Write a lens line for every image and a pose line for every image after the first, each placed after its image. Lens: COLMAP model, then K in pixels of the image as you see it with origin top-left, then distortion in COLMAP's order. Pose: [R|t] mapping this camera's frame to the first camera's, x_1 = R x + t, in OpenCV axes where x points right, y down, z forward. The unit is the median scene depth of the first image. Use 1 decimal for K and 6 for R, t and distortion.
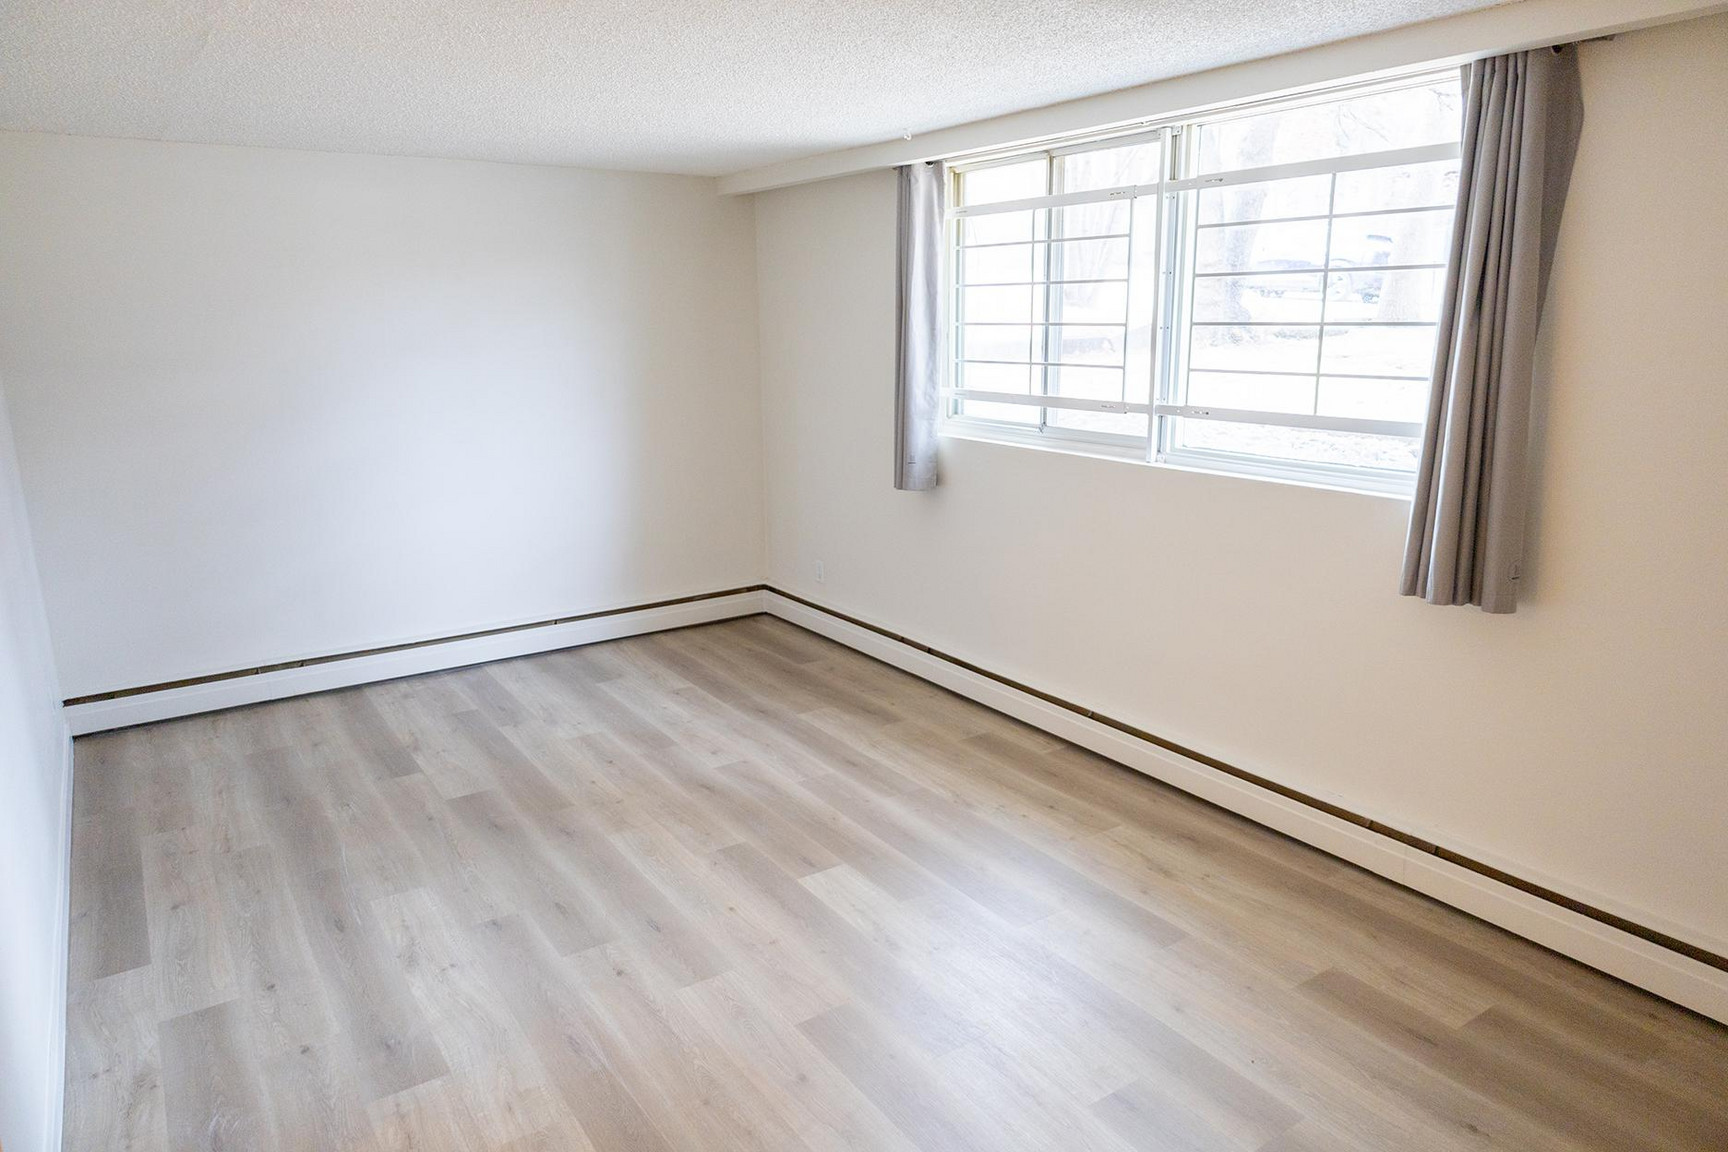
lens RADIAL K [[1110.6, 0, 869.6], [0, 1110.6, 577.5], [0, 0, 1]] dist [-0.009792, -0.001511]
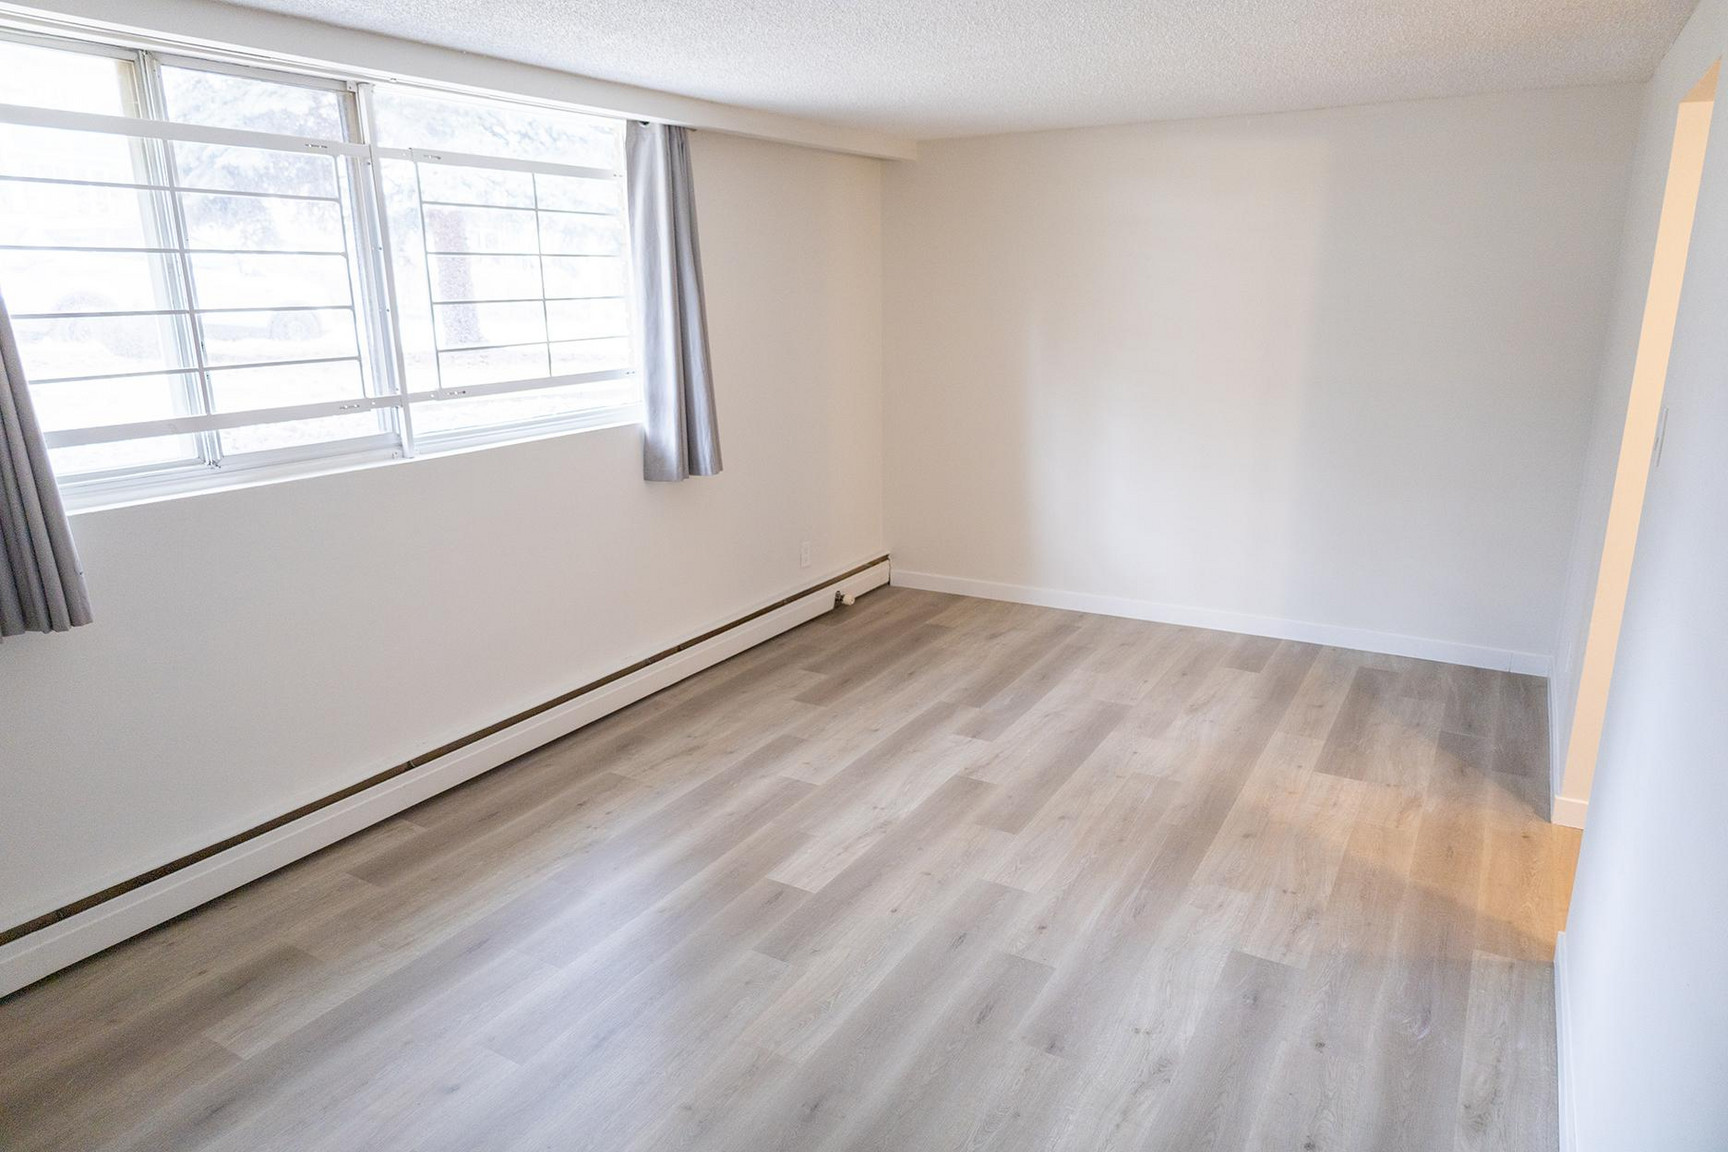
lens RADIAL K [[1110.6, 0, 869.6], [0, 1110.6, 577.5], [0, 0, 1]] dist [-0.009792, -0.001511]
pose [[-0.429409, -0.224840, 0.874674, -0.873872], [0.218066, 0.914042, 0.342016, -0.292651], [-0.876388, 0.337601, -0.343468, 1.226317]]
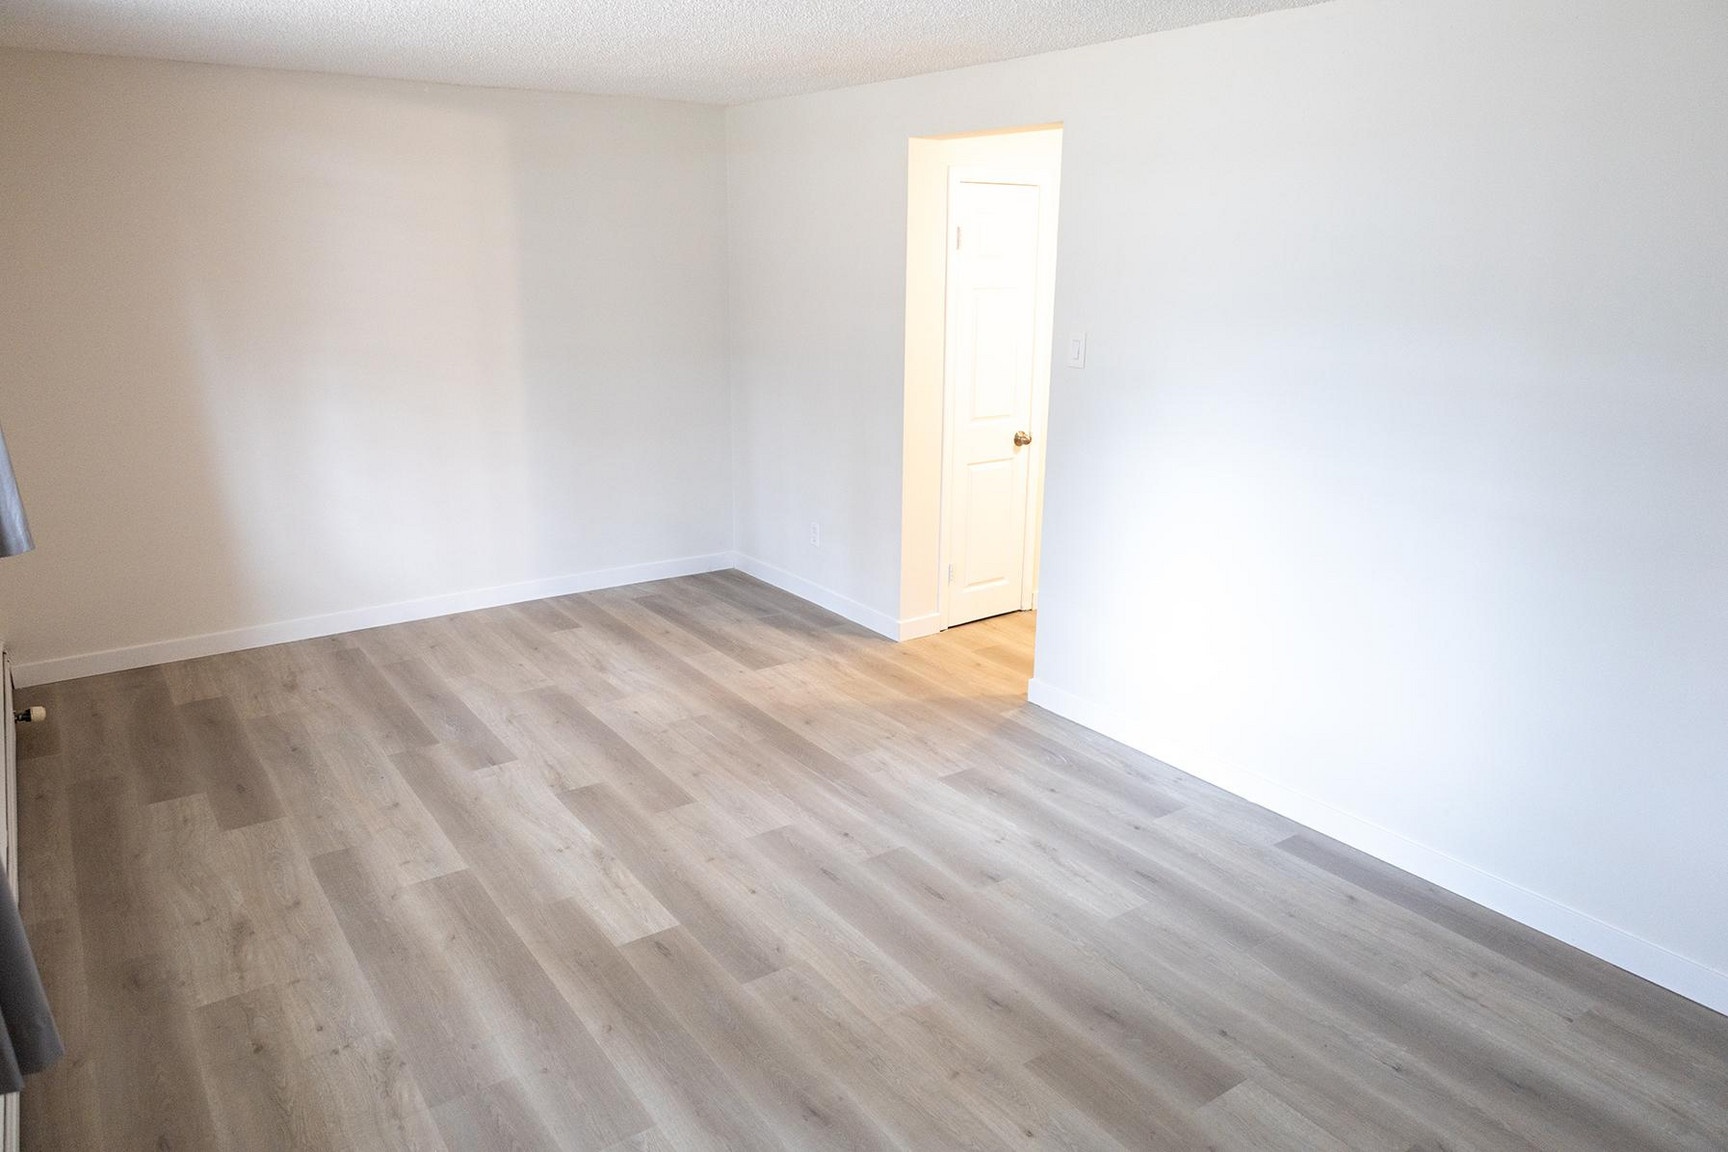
lens RADIAL K [[1158.7, 0, 864.0], [0, 1158.7, 576.0], [0, 0, 1]] dist [-0.007394, -0.000342]
pose [[-0.999888, 0.003153, -0.014655, -0.201151], [-0.004309, 0.875933, 0.482413, -0.406157], [0.014358, 0.482422, -0.875821, 1.702530]]
